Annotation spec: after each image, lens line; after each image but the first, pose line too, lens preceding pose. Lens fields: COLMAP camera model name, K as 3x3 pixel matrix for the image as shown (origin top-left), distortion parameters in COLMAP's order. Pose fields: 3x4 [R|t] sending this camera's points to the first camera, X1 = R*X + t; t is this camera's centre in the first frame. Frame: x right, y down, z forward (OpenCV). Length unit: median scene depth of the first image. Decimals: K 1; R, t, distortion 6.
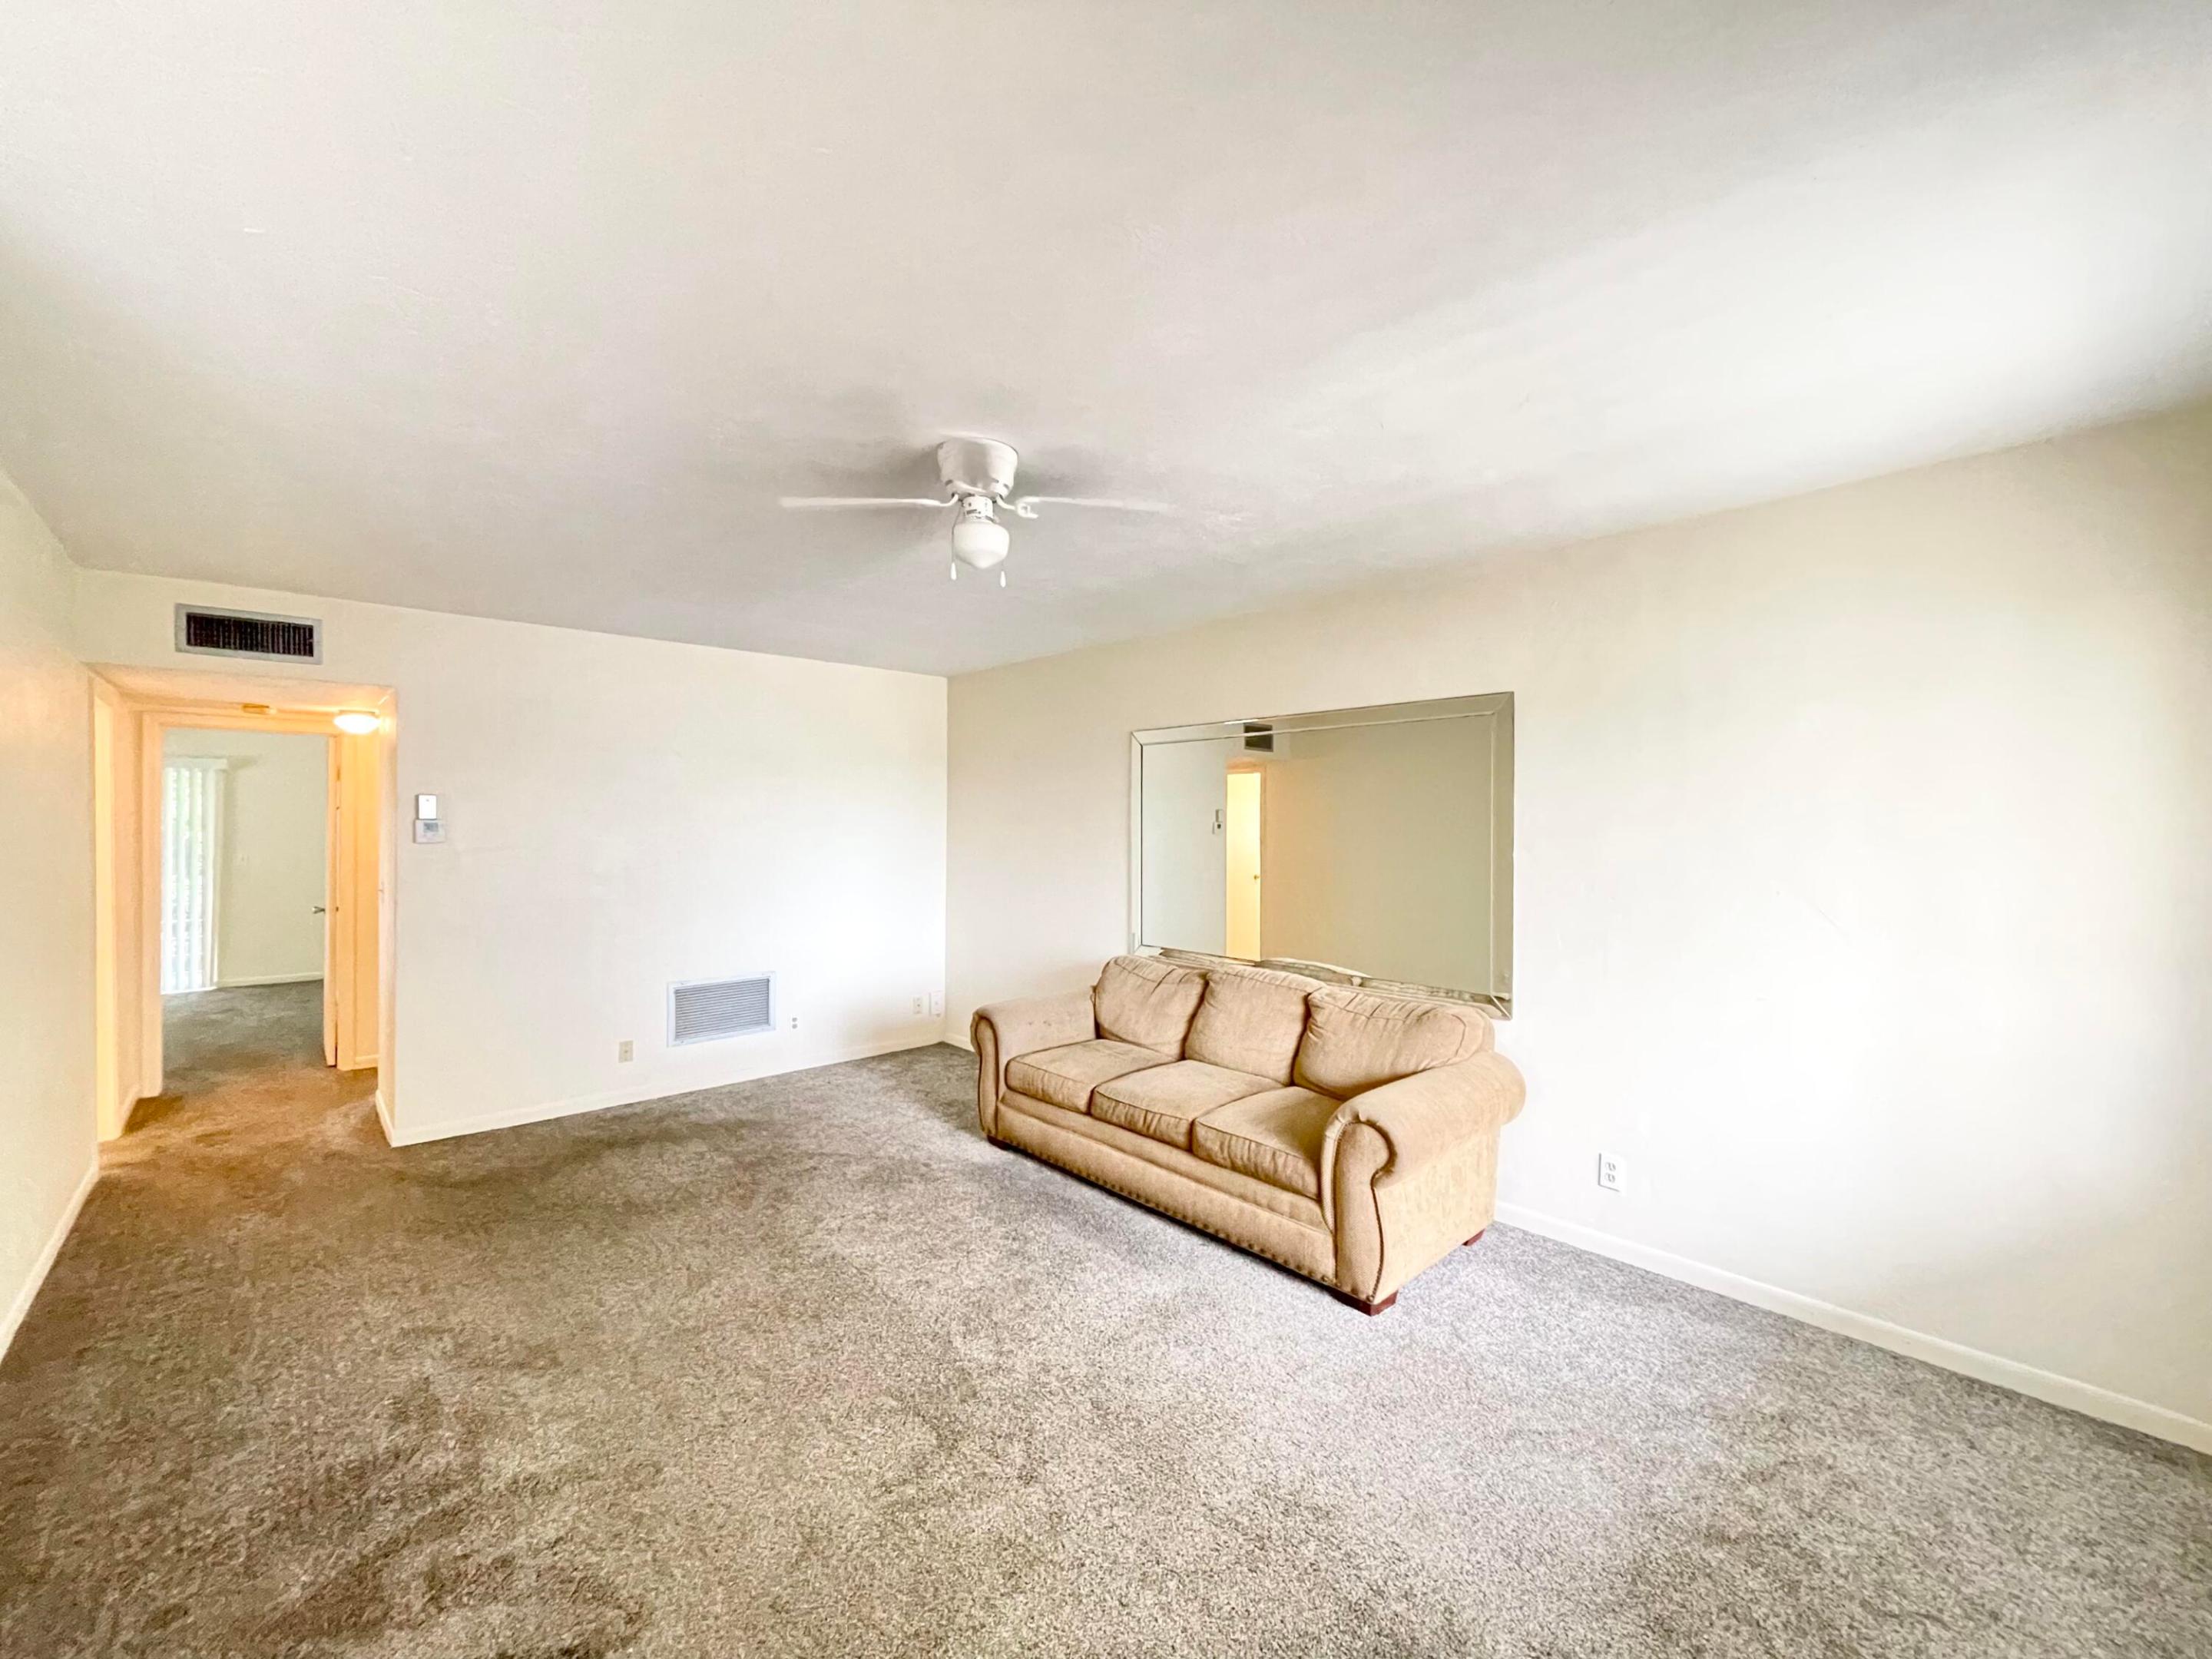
lens RADIAL K [[901.0, 0, 1101.5], [0, 901.0, 822.8], [0, 0, 1]] dist [-0.000946, -0.000788]
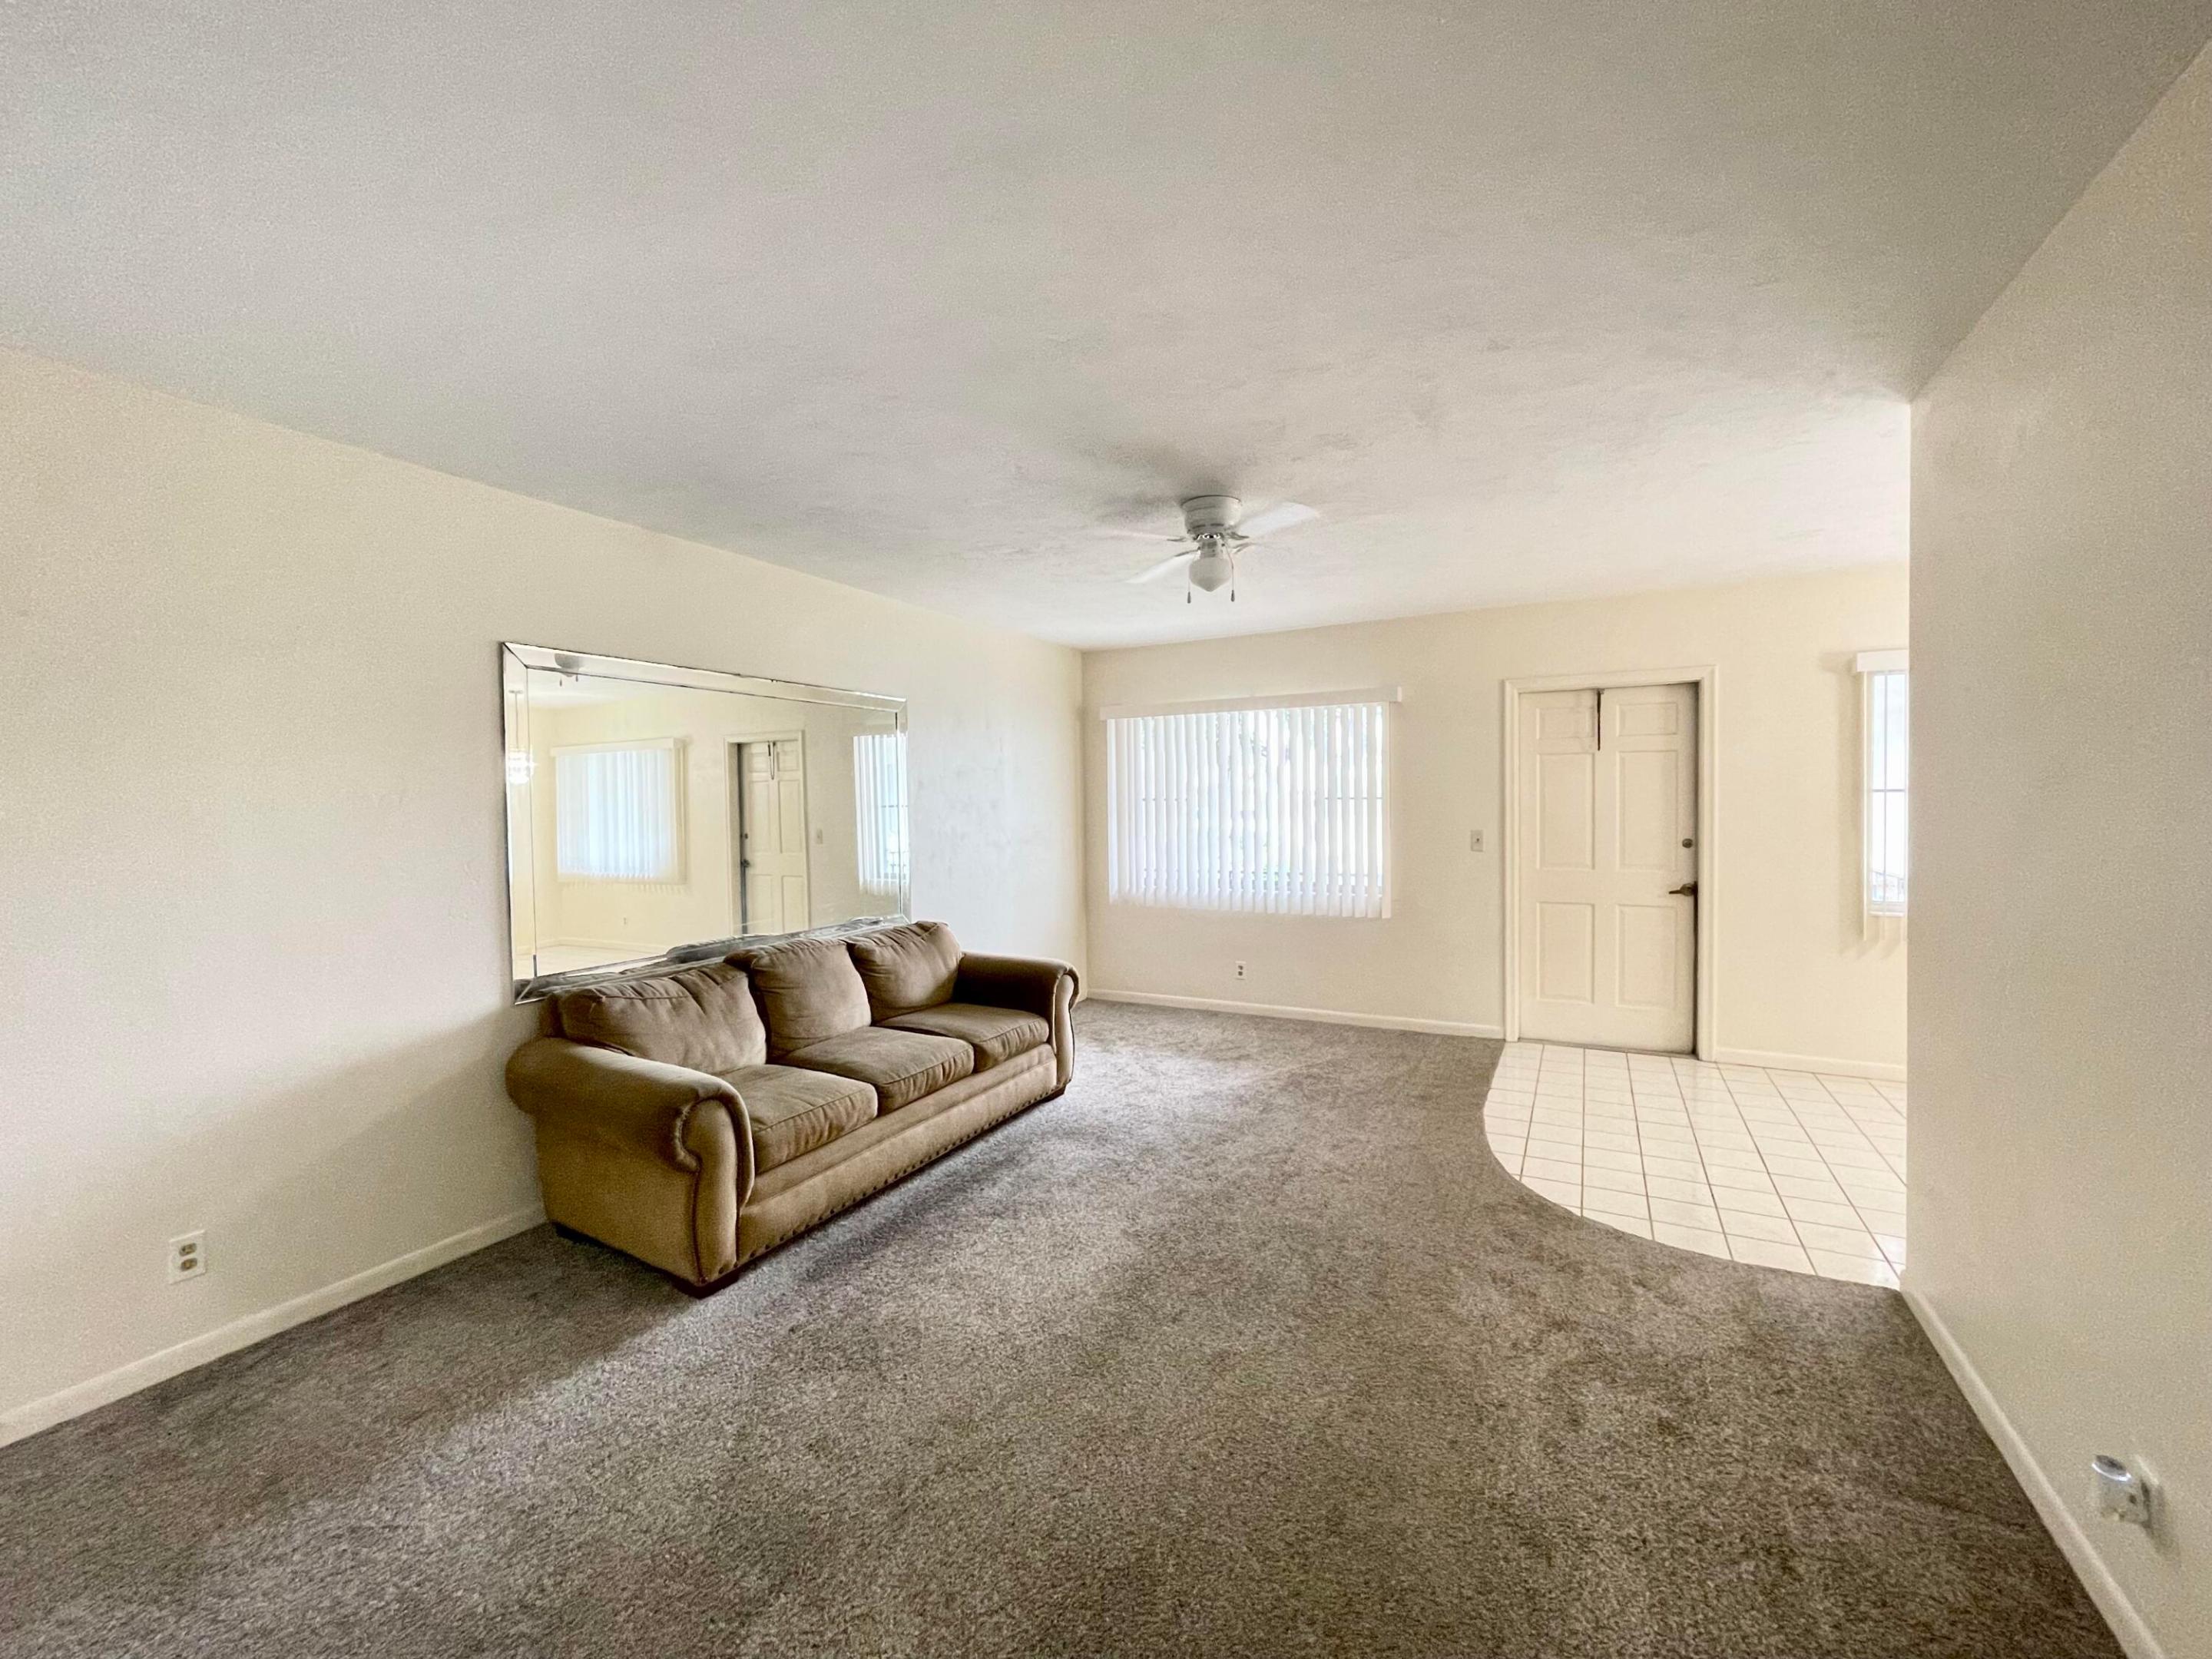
lens RADIAL K [[901.0, 0, 1101.5], [0, 901.0, 822.8], [0, 0, 1]] dist [-0.000946, -0.000788]
pose [[-0.331145, -0.014087, 0.943475, -0.999610], [0.017595, 0.999623, 0.021101, 0.026067], [-0.943416, 0.023588, -0.330772, 1.184226]]
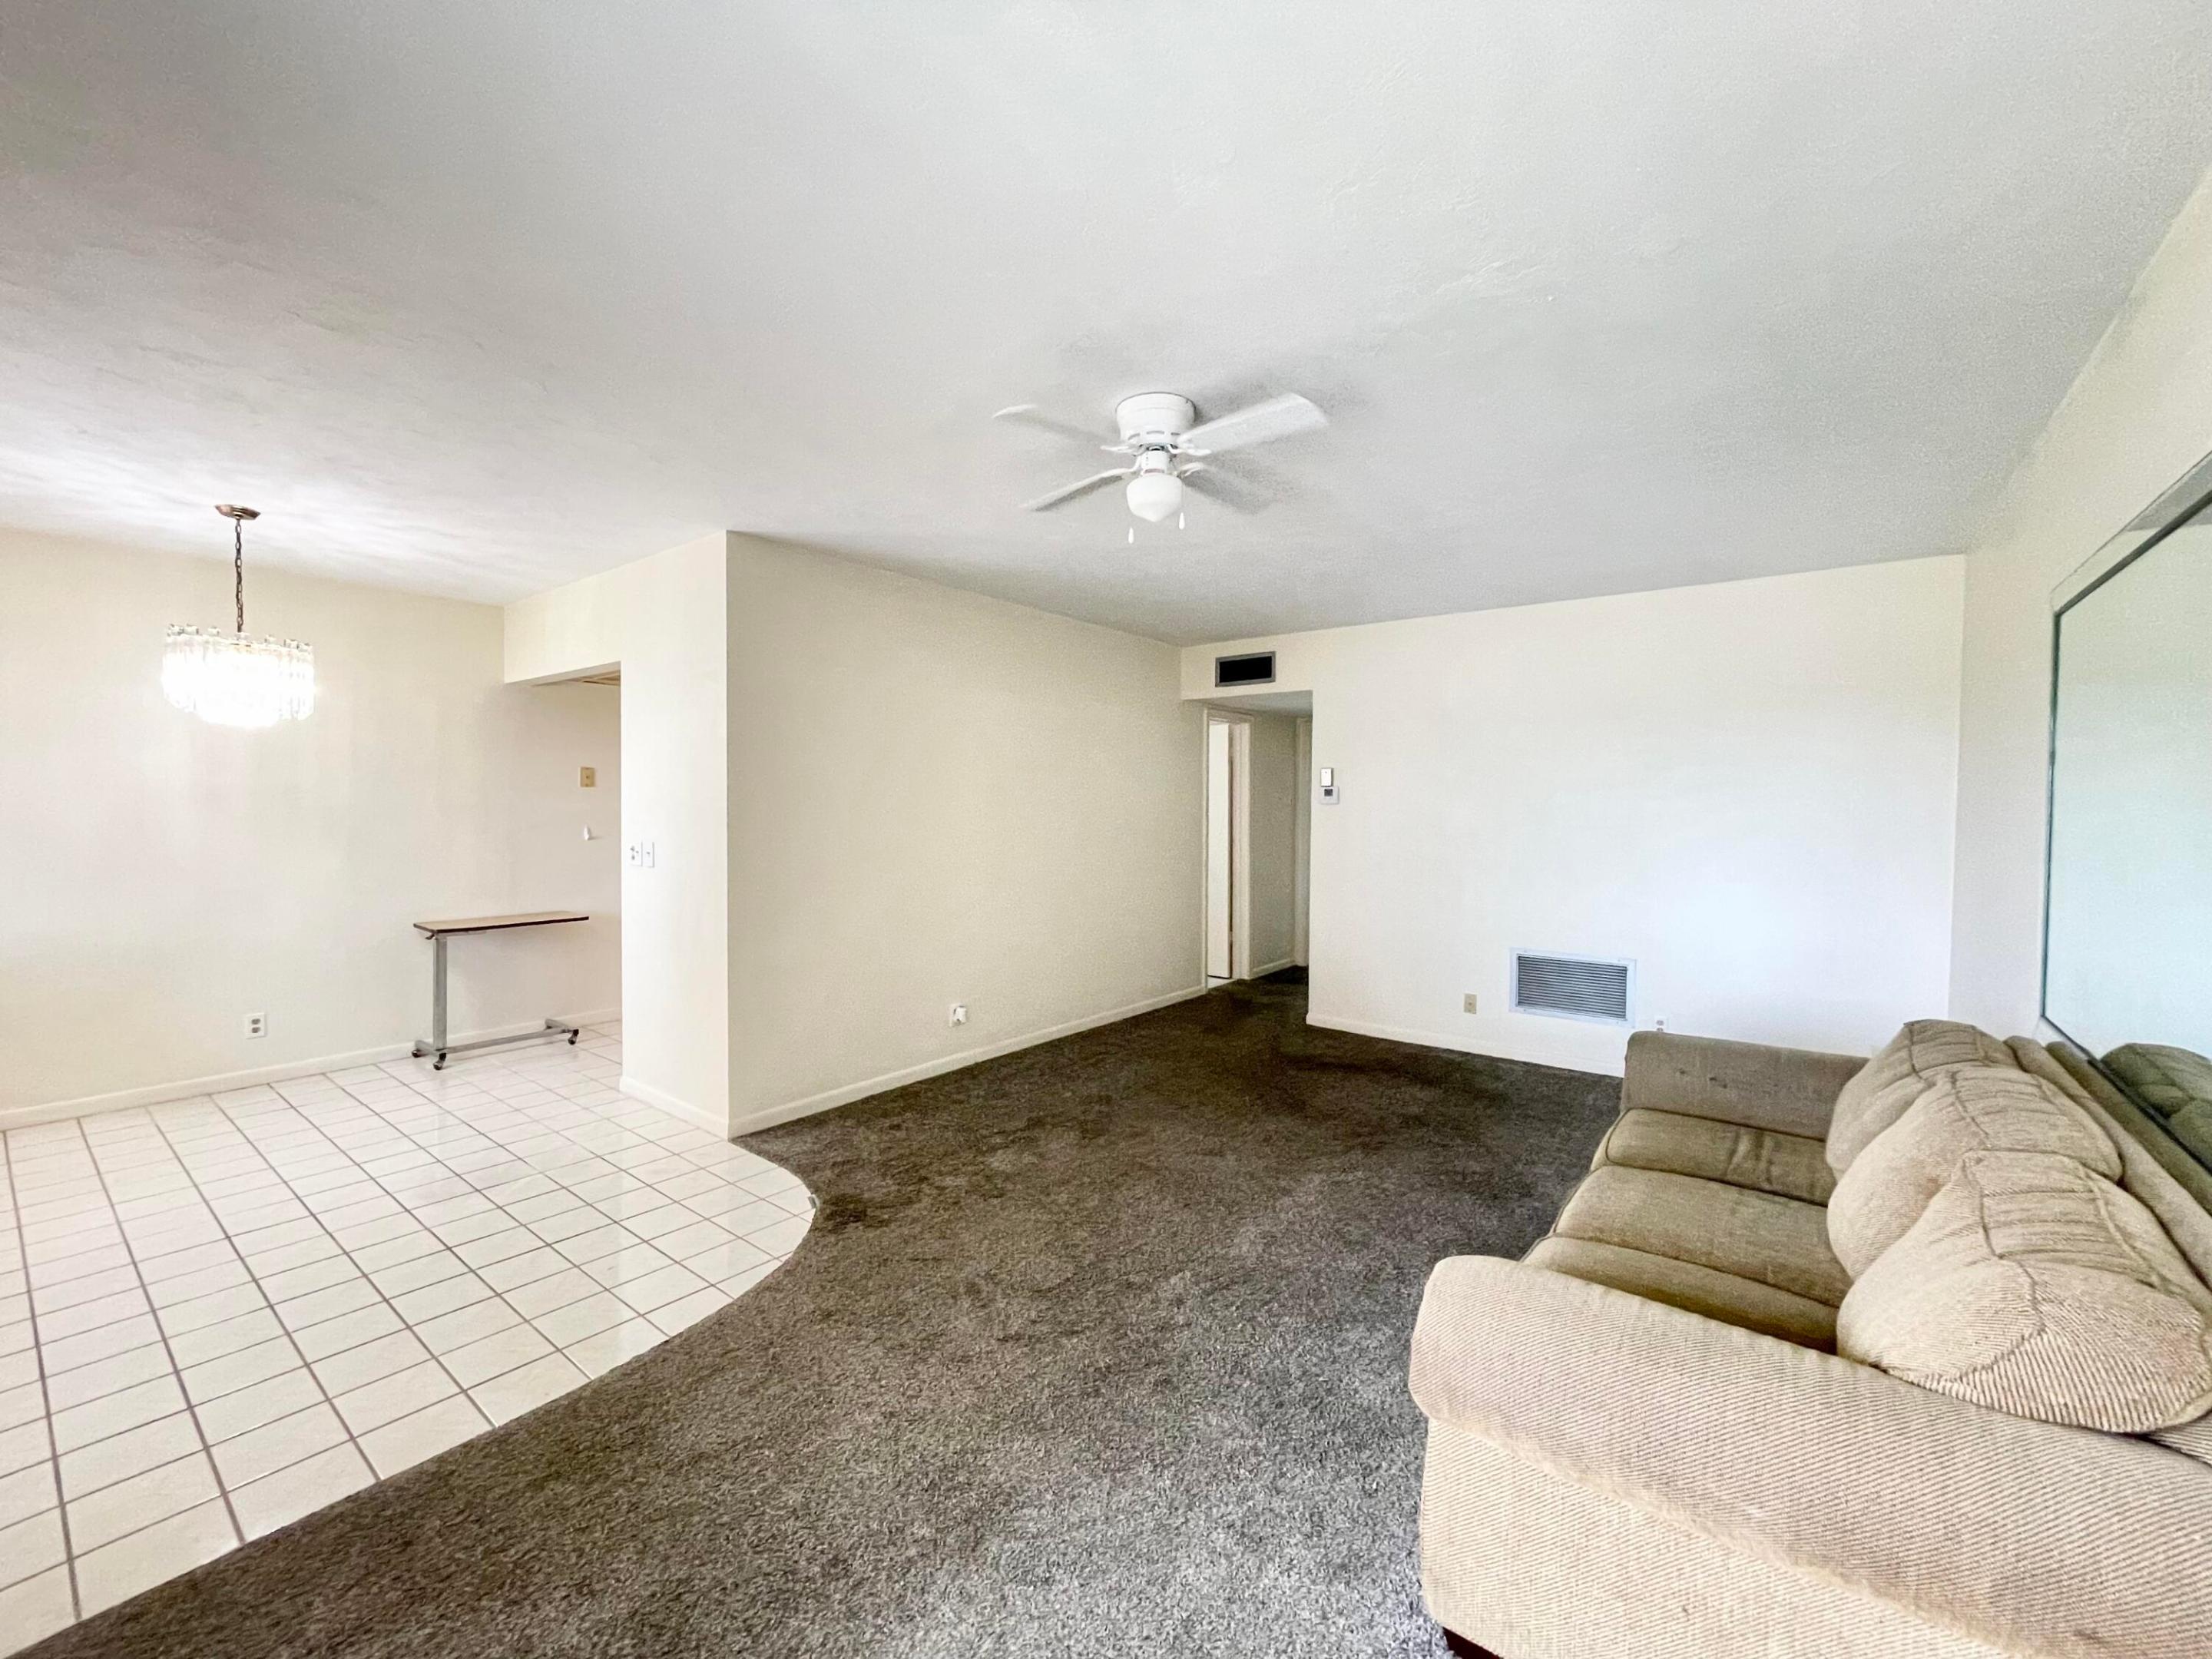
lens RADIAL K [[901.0, 0, 1101.5], [0, 901.0, 822.8], [0, 0, 1]] dist [-0.000946, -0.000788]
pose [[0.172192, 0.024195, -0.984766, 0.646706], [-0.009869, 0.999691, 0.022836, 0.028655], [0.985014, 0.005787, 0.172378, 0.565939]]
